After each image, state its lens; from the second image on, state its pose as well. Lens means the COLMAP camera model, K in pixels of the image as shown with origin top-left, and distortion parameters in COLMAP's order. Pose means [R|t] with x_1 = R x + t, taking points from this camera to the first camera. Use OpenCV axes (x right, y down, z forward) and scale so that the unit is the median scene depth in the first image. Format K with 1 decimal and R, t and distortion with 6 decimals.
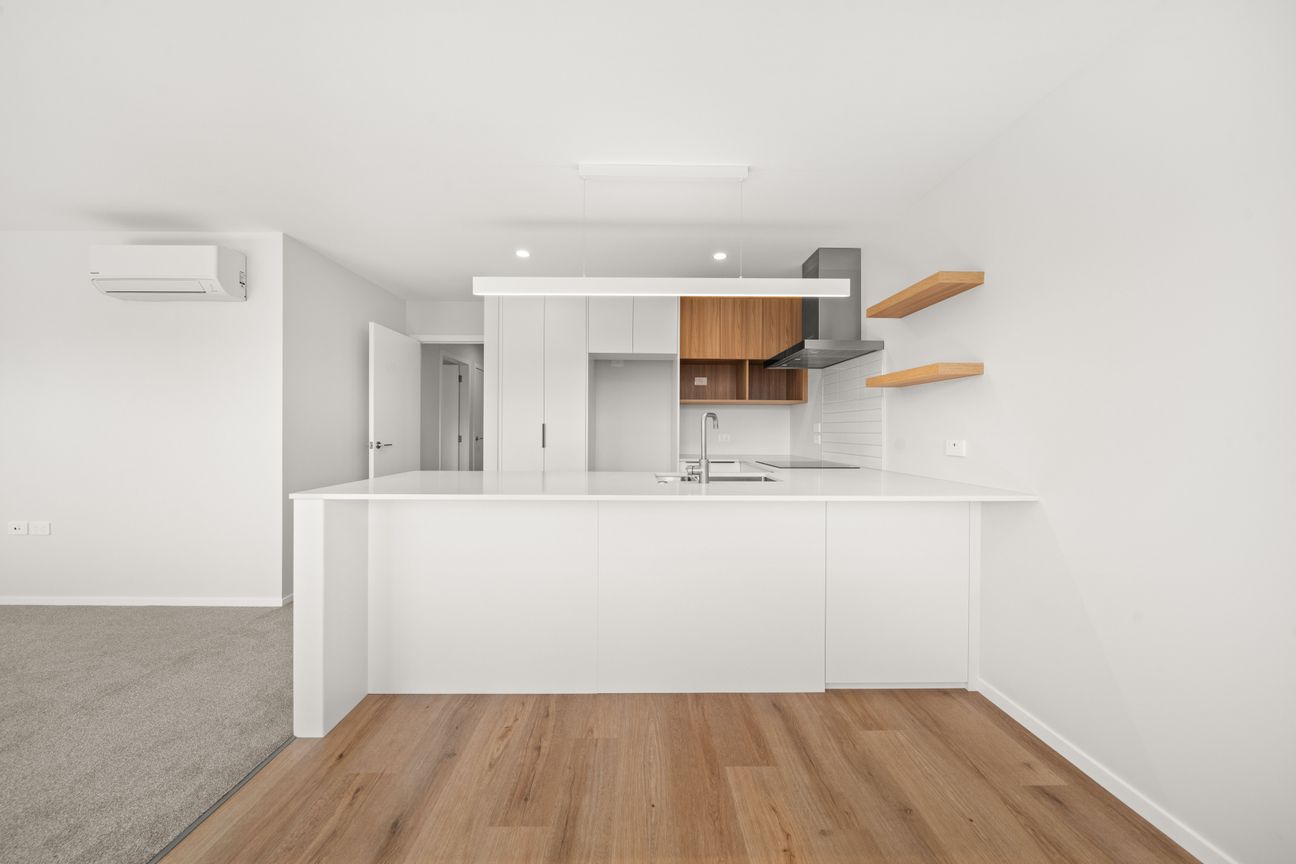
lens RADIAL K [[464.4, 0, 649.3], [0, 464.4, 429.9], [0, 0, 1]] dist [-0.002078, -0.000157]
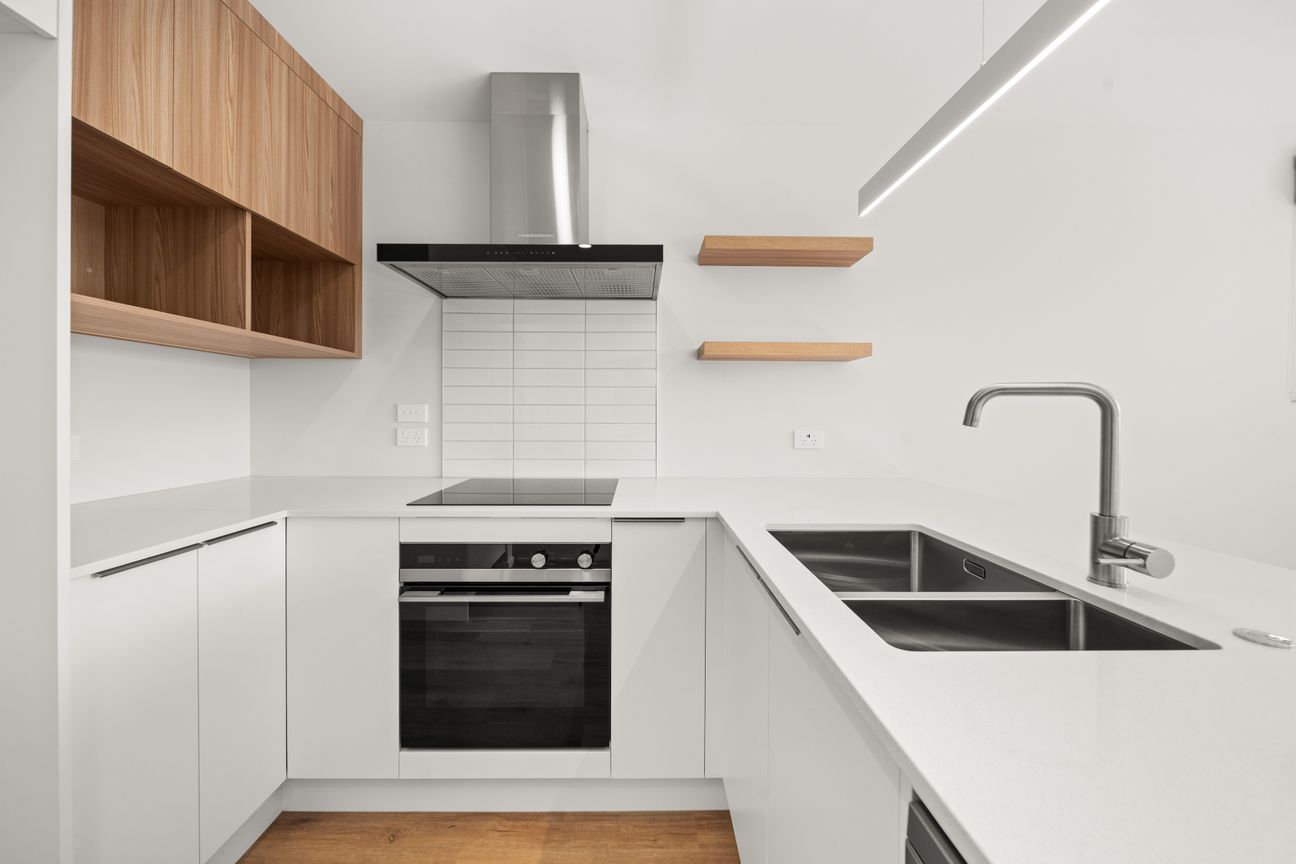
lens RADIAL K [[500.6, 0, 648.0], [0, 500.6, 432.0], [0, 0, 1]] dist [-0.001099, 0.000003]
pose [[0.038354, -0.055060, 0.997746, -0.214480], [0.001492, 0.998483, 0.055043, -0.019437], [-0.999263, -0.000623, 0.038378, 1.008567]]
